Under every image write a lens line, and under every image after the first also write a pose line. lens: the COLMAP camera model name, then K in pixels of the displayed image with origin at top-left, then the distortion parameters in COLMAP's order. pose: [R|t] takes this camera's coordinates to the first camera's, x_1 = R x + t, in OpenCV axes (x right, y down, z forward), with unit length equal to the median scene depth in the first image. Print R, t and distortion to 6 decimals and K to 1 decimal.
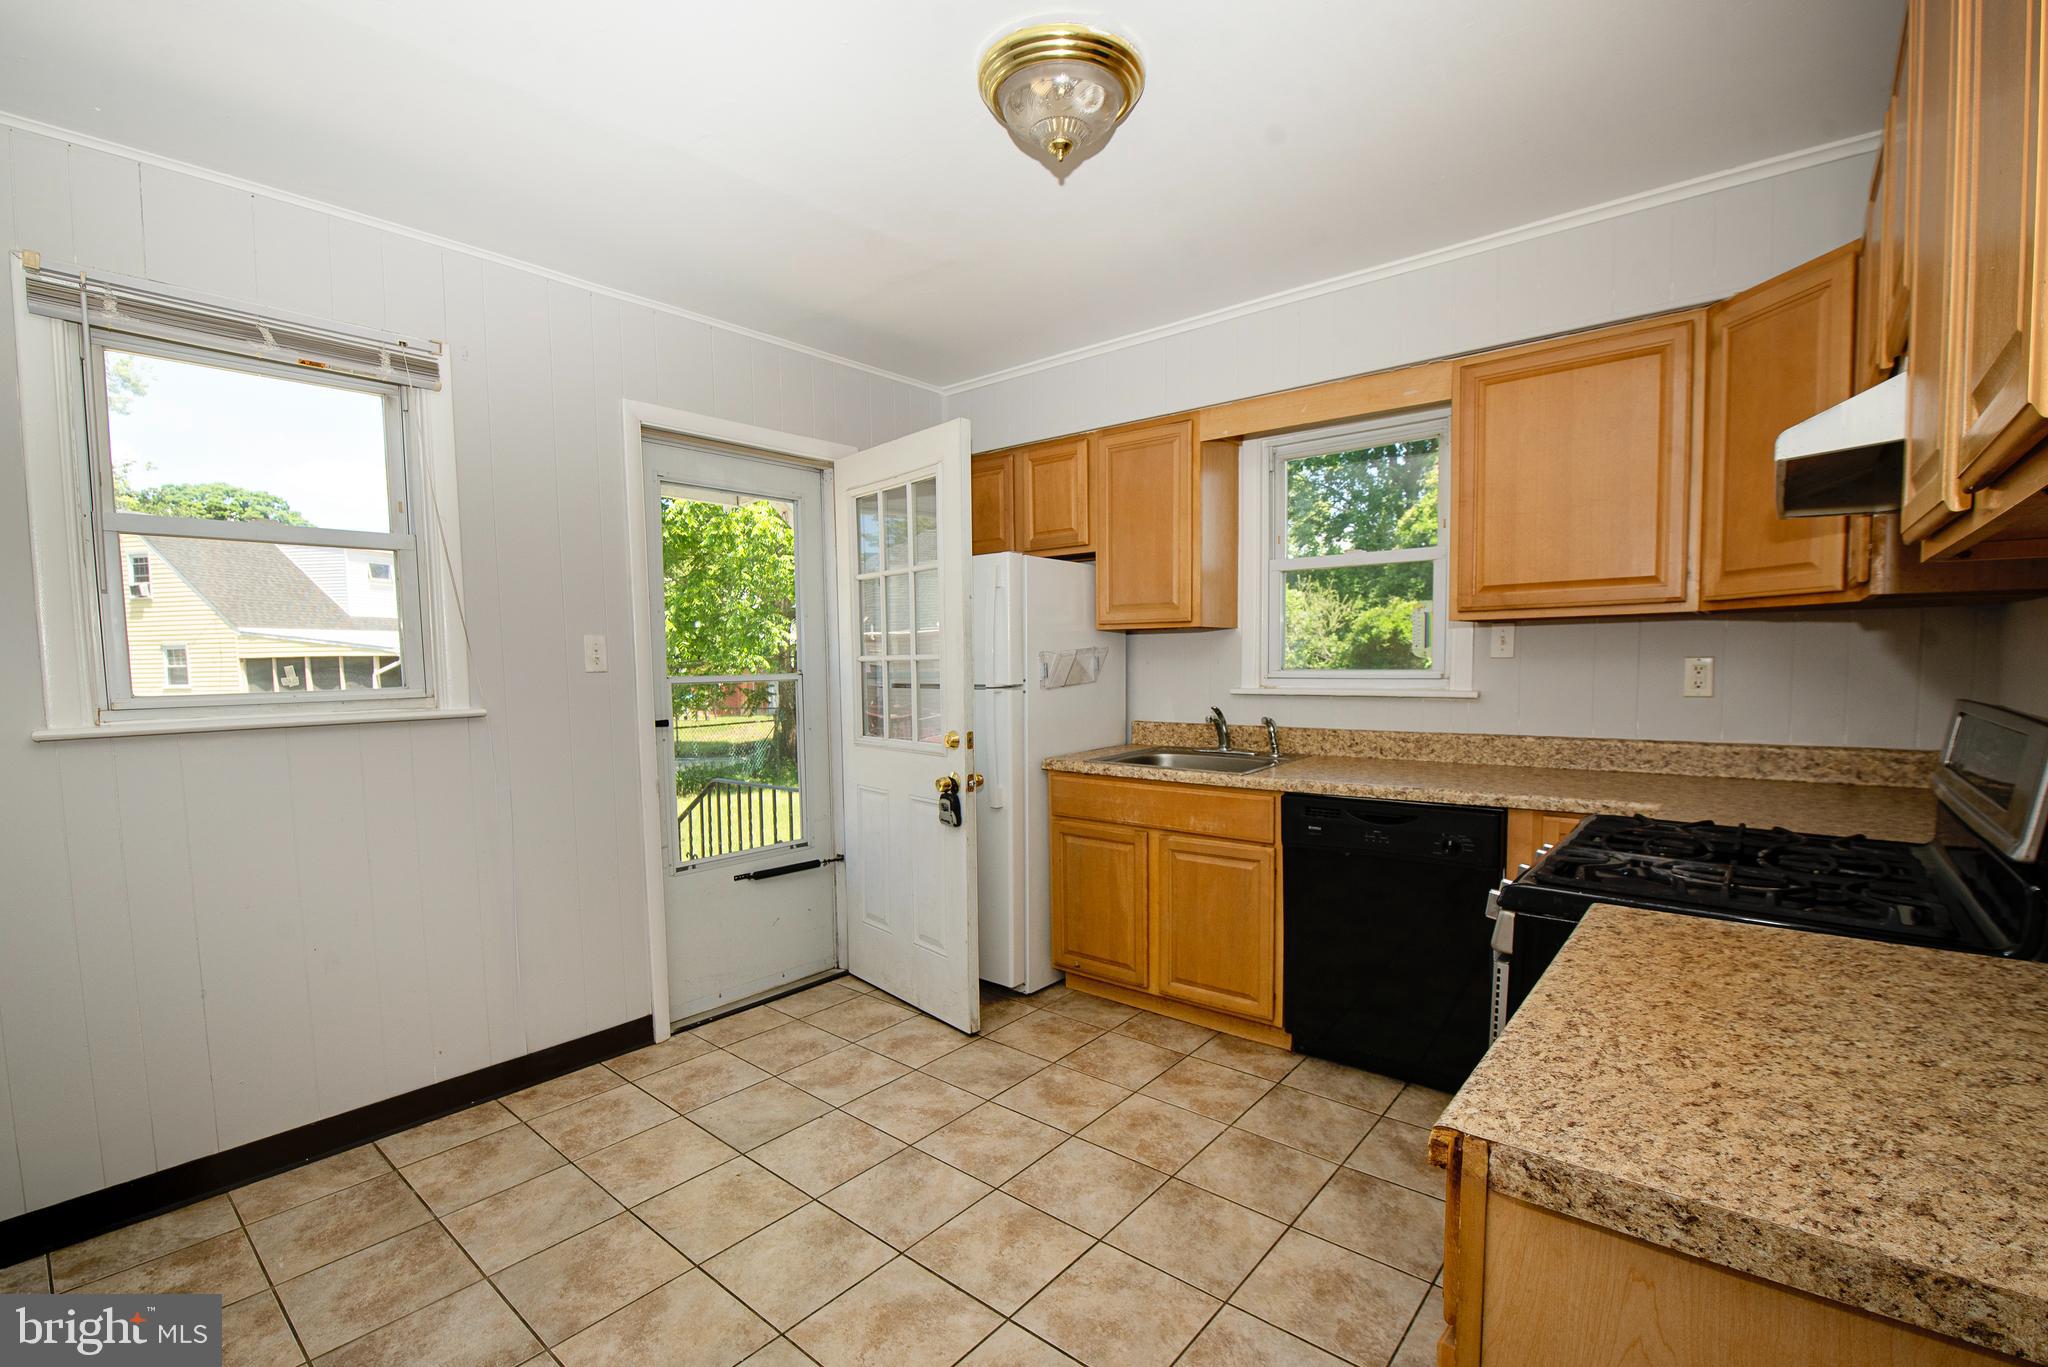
lens RADIAL K [[878.9, 0, 1015.4], [0, 878.9, 720.5], [0, 0, 1]] dist [-0.021677, -0.001378]
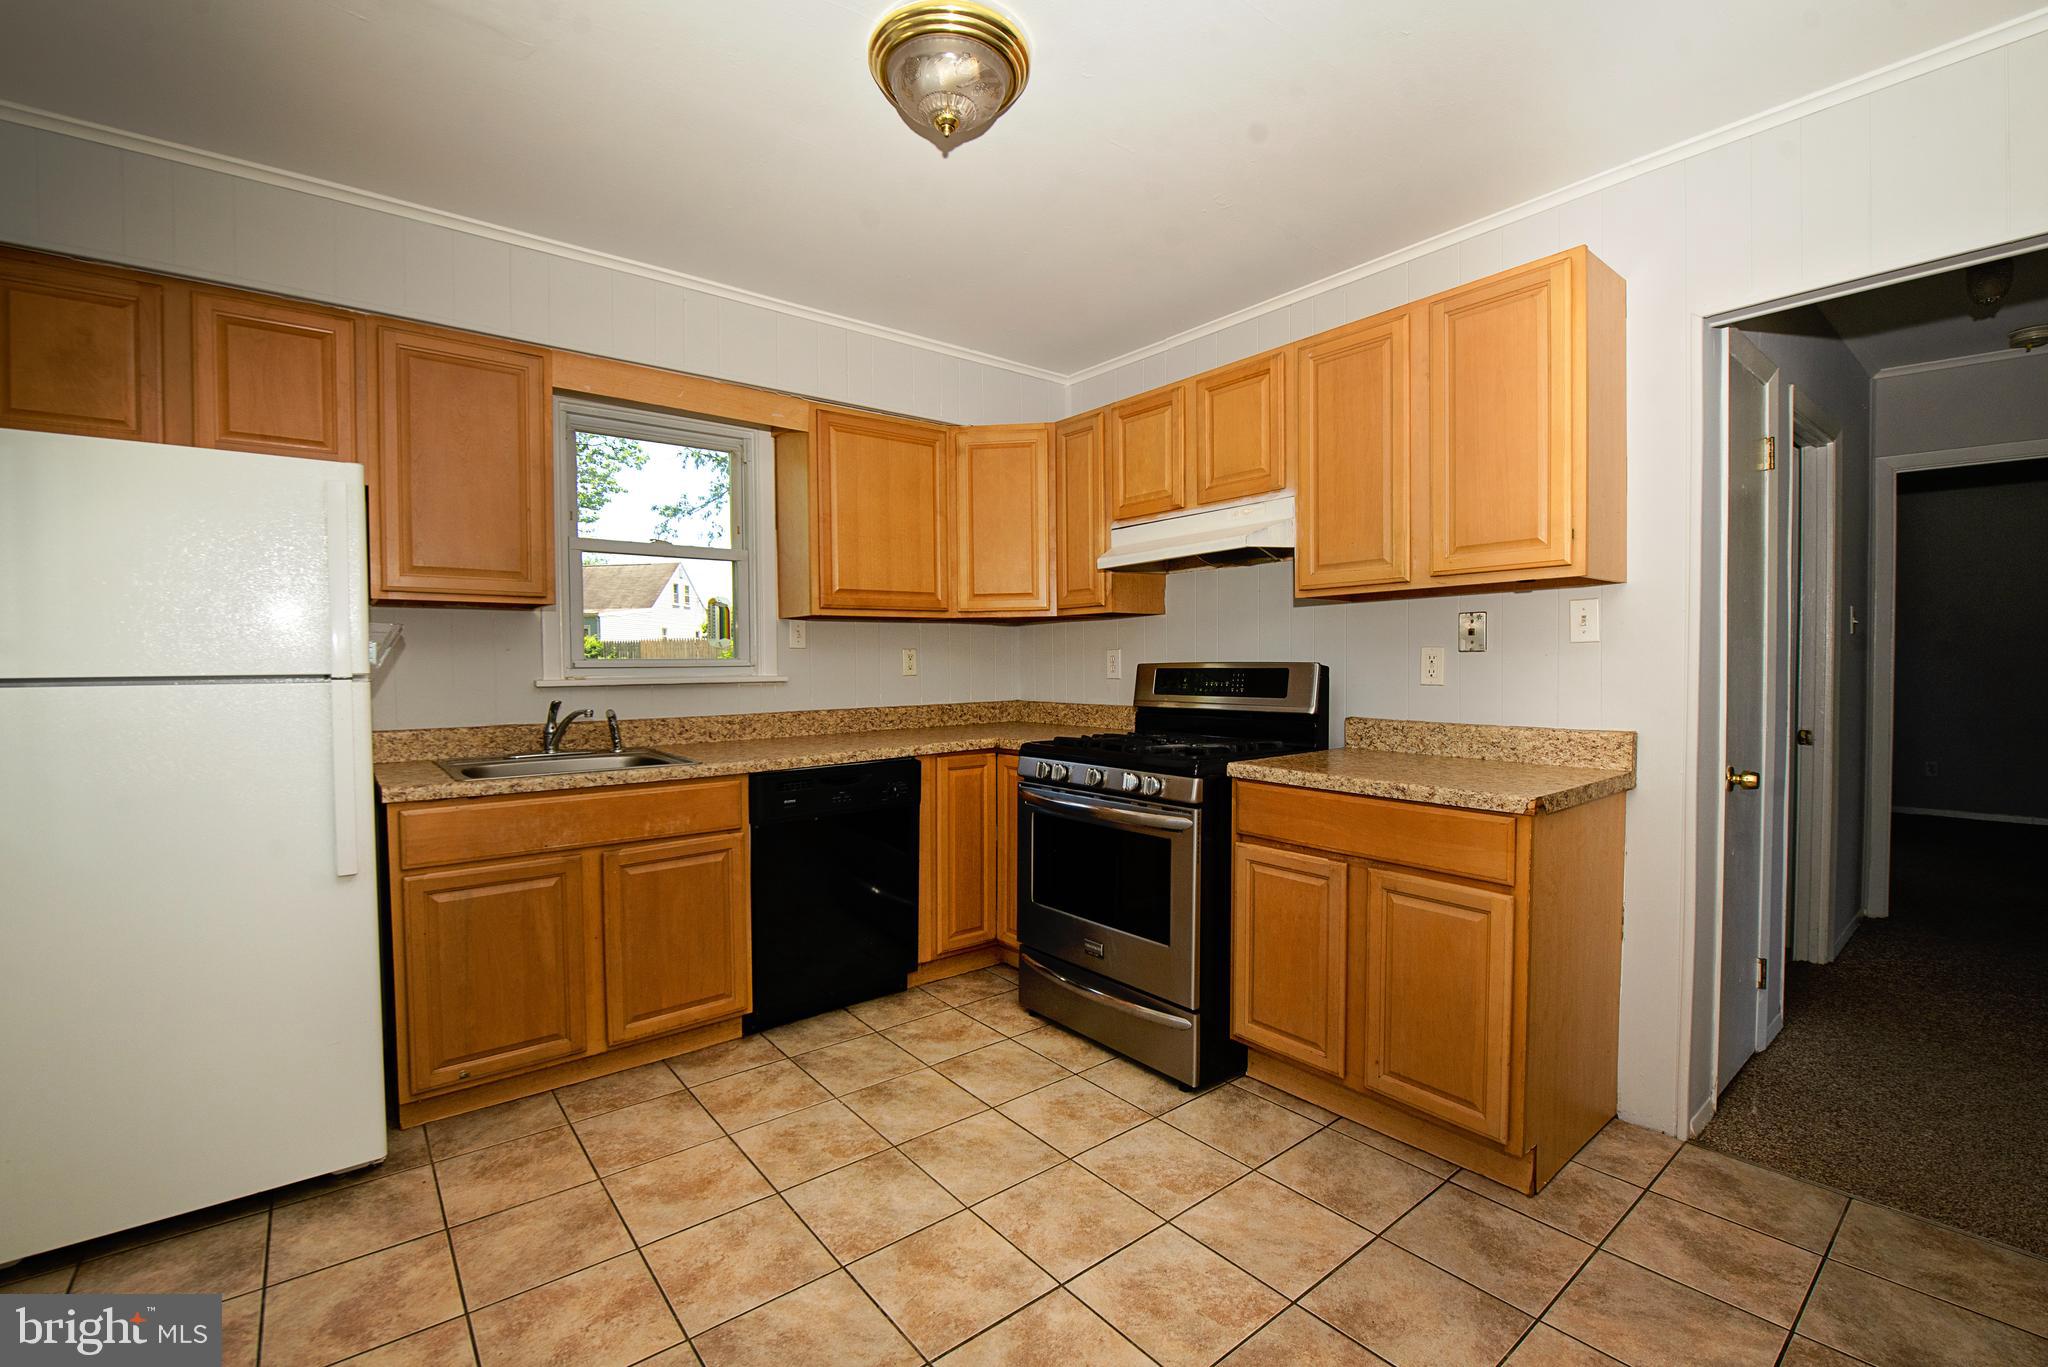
lens RADIAL K [[878.9, 0, 970.1], [0, 878.9, 682.8], [0, 0, 1]] dist [-0.021677, -0.001378]
pose [[0.216623, -0.009046, 0.976213, -0.630001], [0.075240, 0.997138, -0.007456, 0.004026], [-0.973352, 0.075065, 0.216683, 0.533305]]
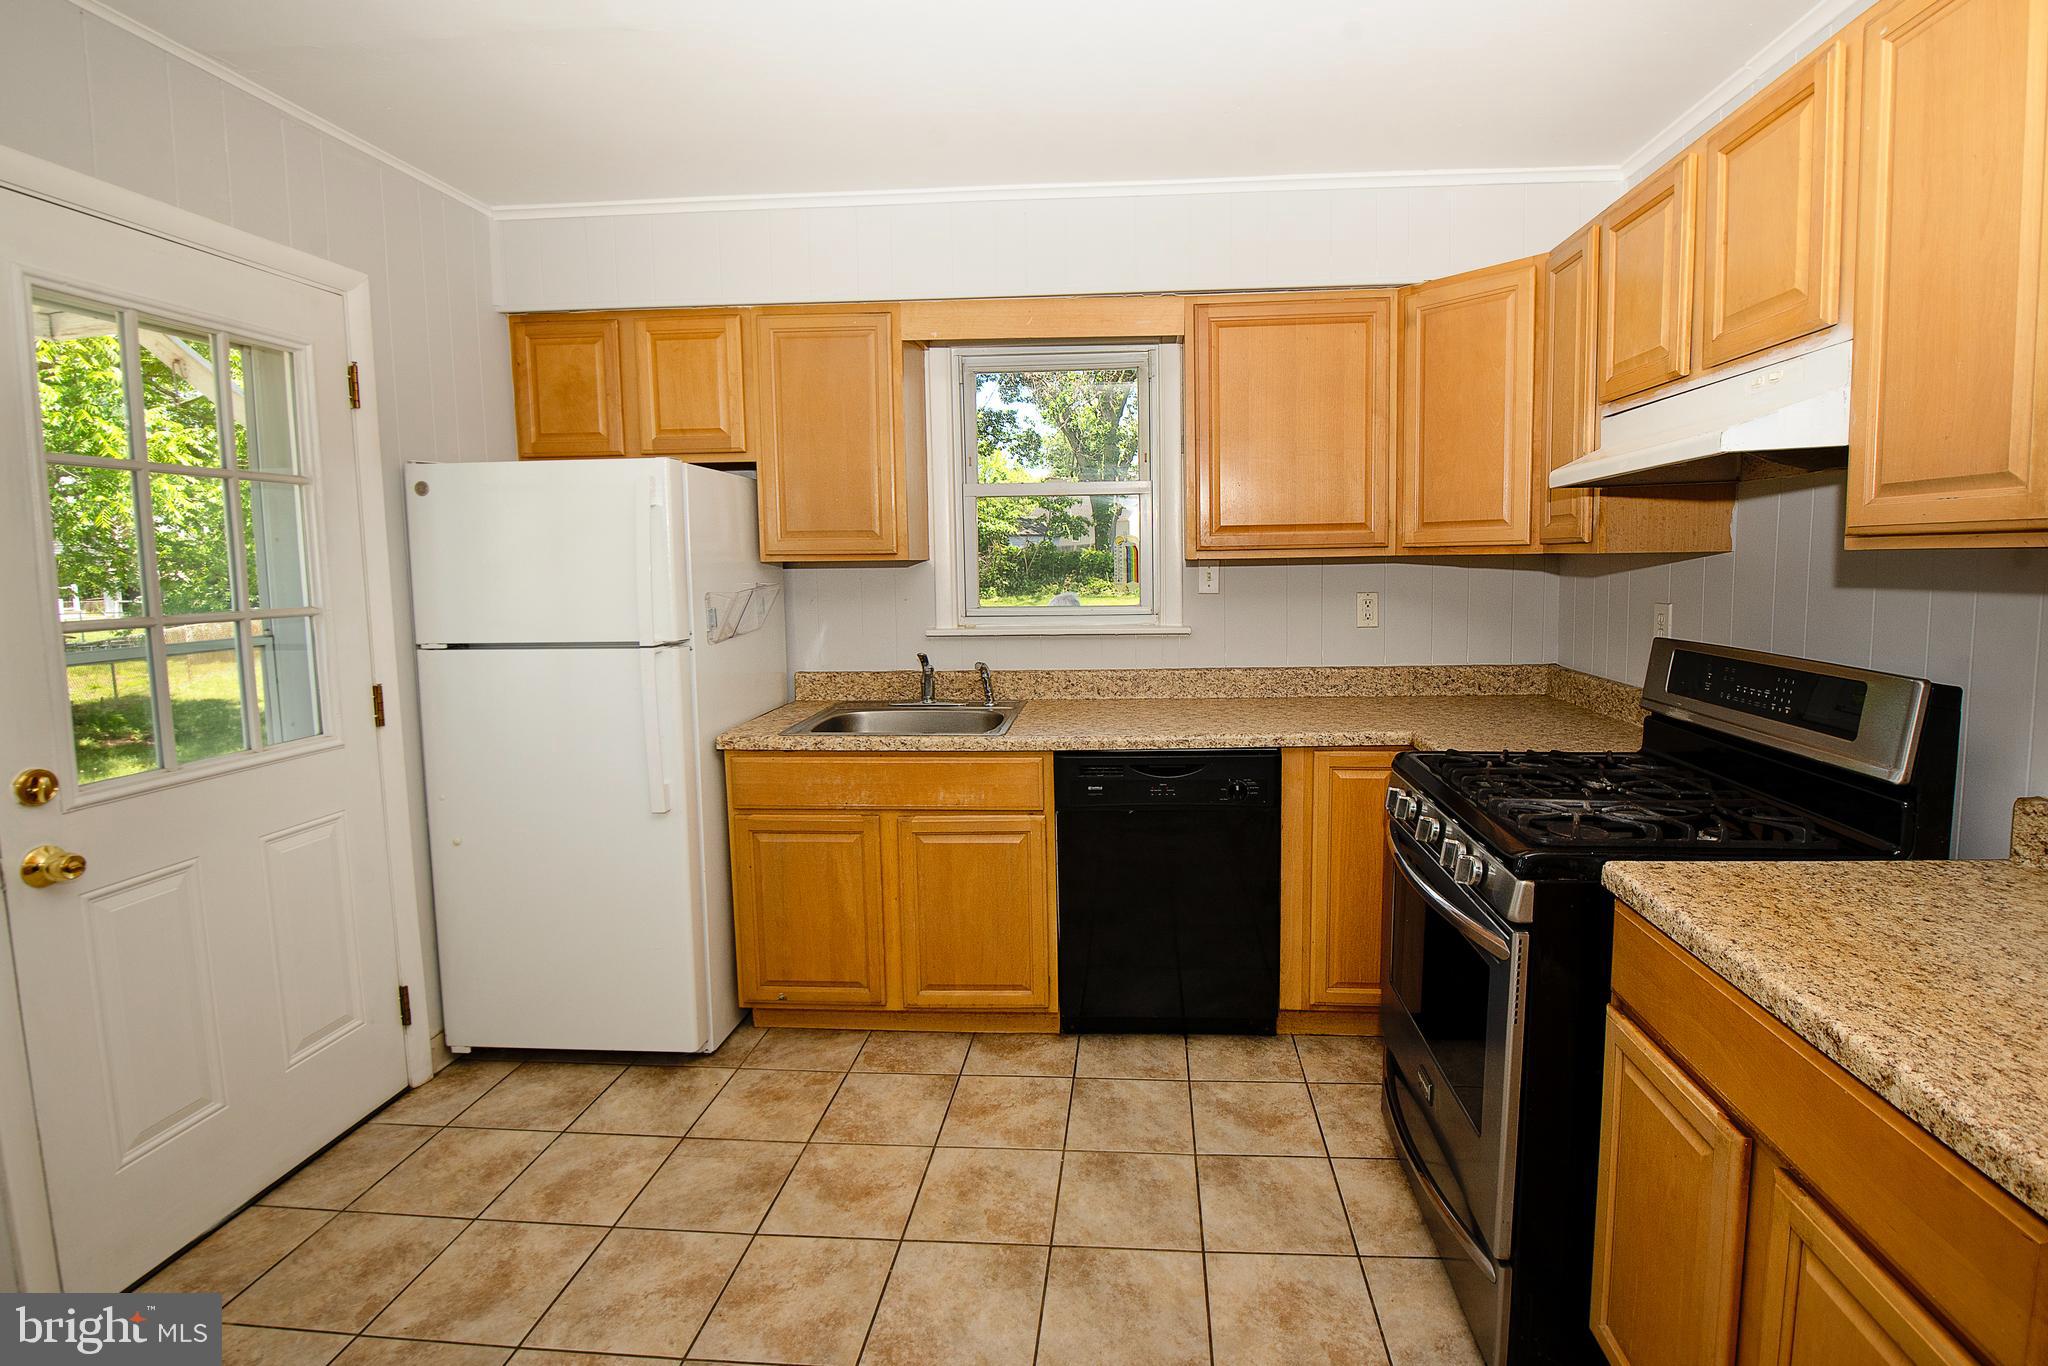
lens RADIAL K [[926.7, 0, 1071.2], [0, 926.7, 634.9], [0, 0, 1]] dist [-0.018585, -0.002992]
pose [[0.805000, -0.047582, 0.591364, -0.233596], [0.046275, 0.998778, 0.017371, -0.052641], [-0.591467, 0.013382, 0.806218, 0.231180]]
